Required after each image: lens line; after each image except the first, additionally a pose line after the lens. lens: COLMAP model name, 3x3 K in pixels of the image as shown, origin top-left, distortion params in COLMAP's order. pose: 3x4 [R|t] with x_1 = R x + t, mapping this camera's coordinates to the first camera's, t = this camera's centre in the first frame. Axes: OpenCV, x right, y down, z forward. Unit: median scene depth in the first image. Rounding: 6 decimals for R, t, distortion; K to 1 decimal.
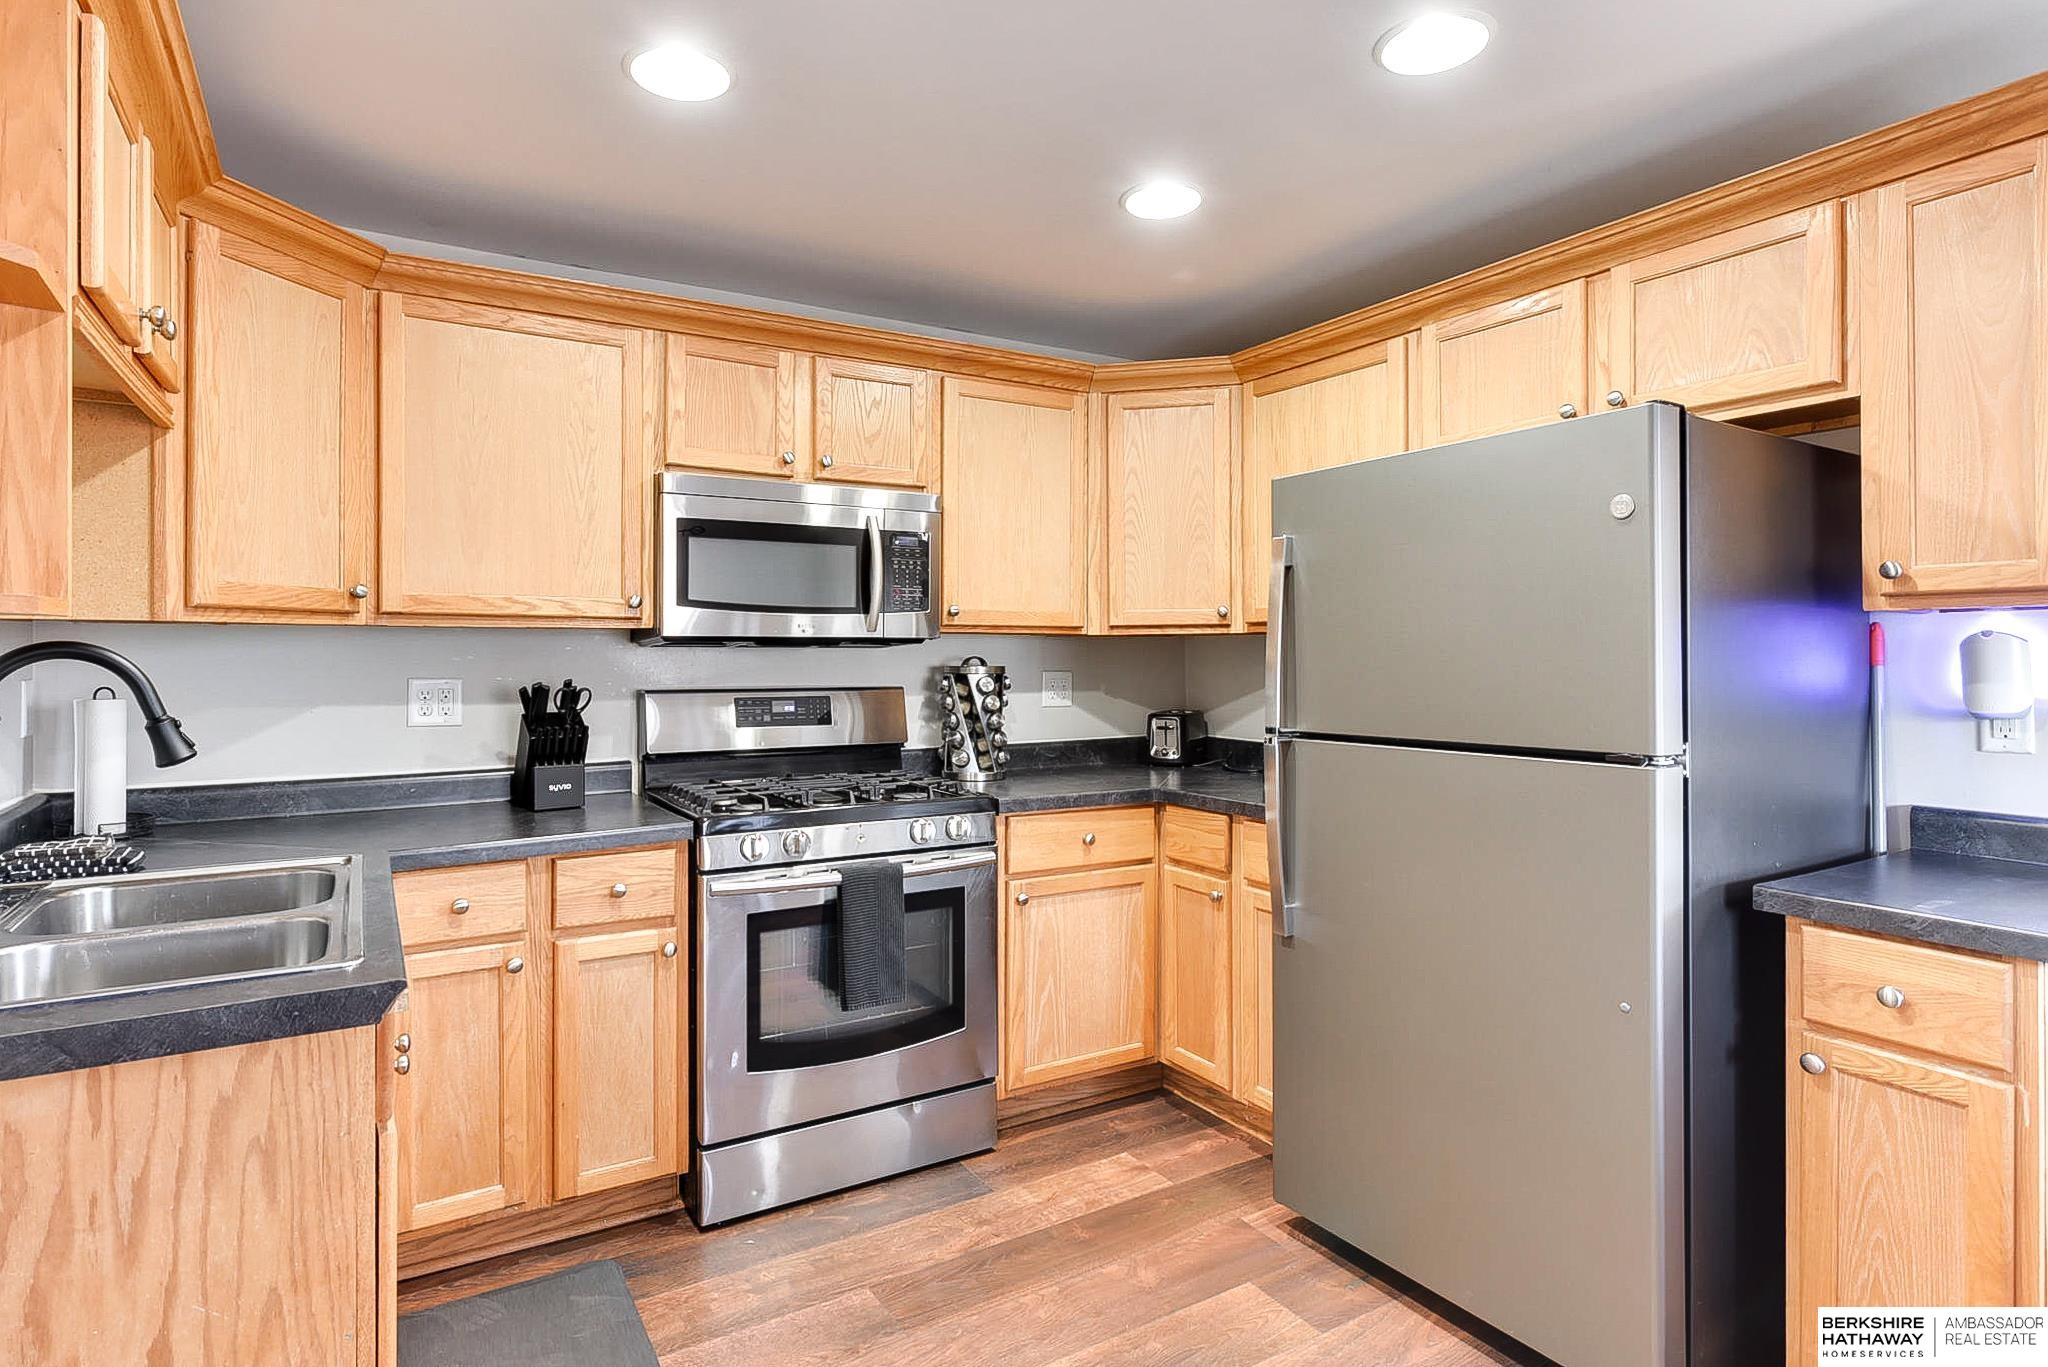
lens RADIAL K [[1083.0, 0, 1019.1], [0, 1083.0, 654.9], [0, 0, 1]] dist [-0.010210, -0.000397]
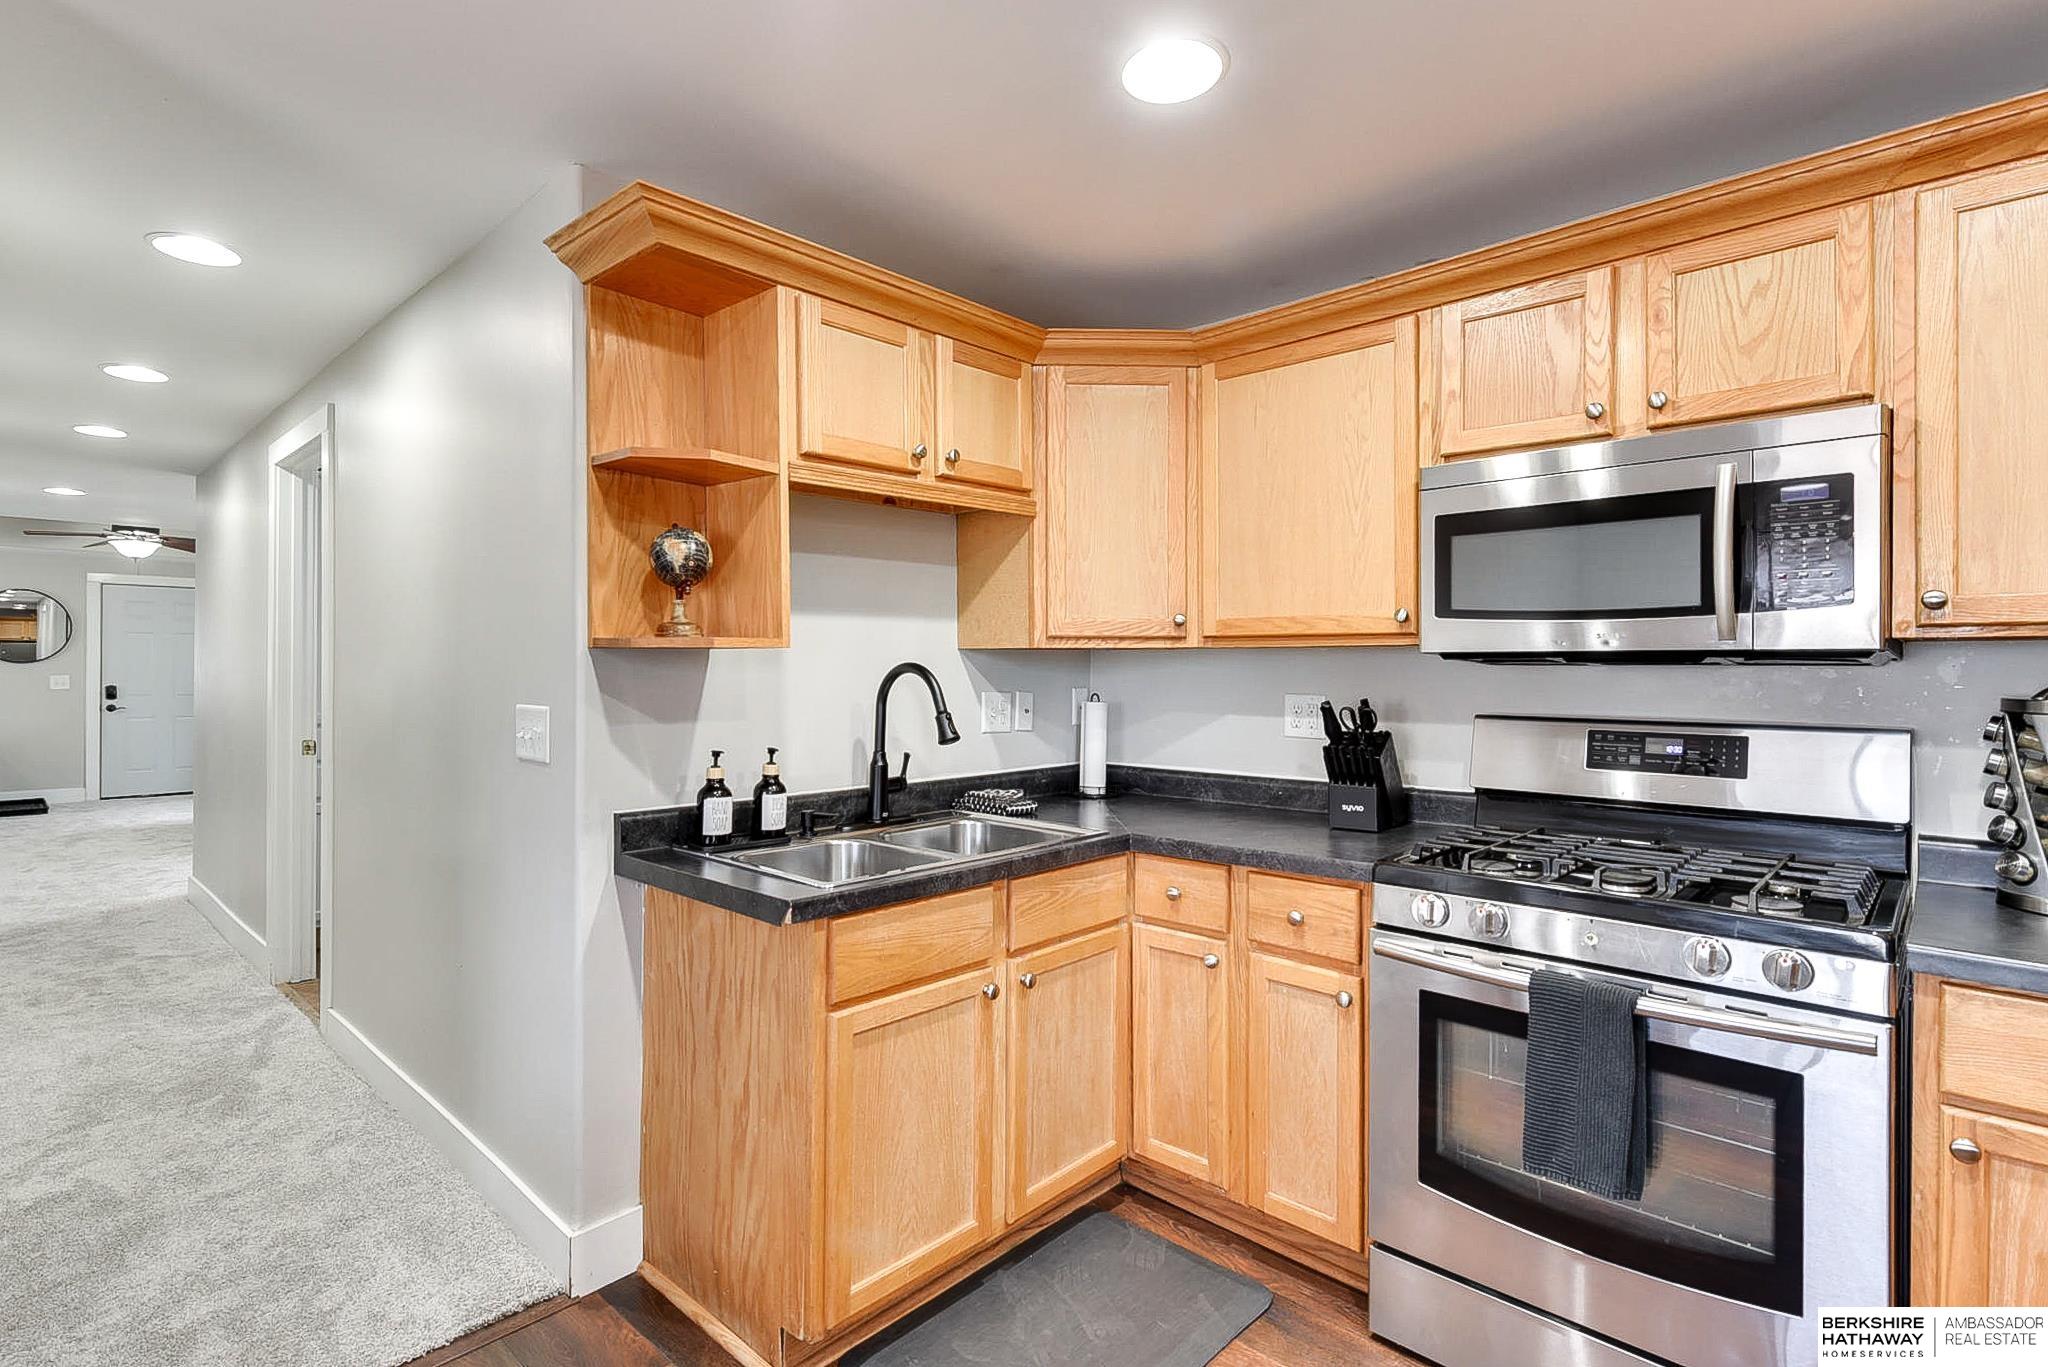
lens RADIAL K [[998.8, 0, 1016.3], [0, 998.8, 668.4], [0, 0, 1]] dist [-0.000913, -0.000115]
pose [[0.248175, 0.000730, -0.968715, 0.404836], [-0.005545, 0.999984, -0.000667, -0.002533], [0.968699, 0.005537, 0.248176, 0.507829]]
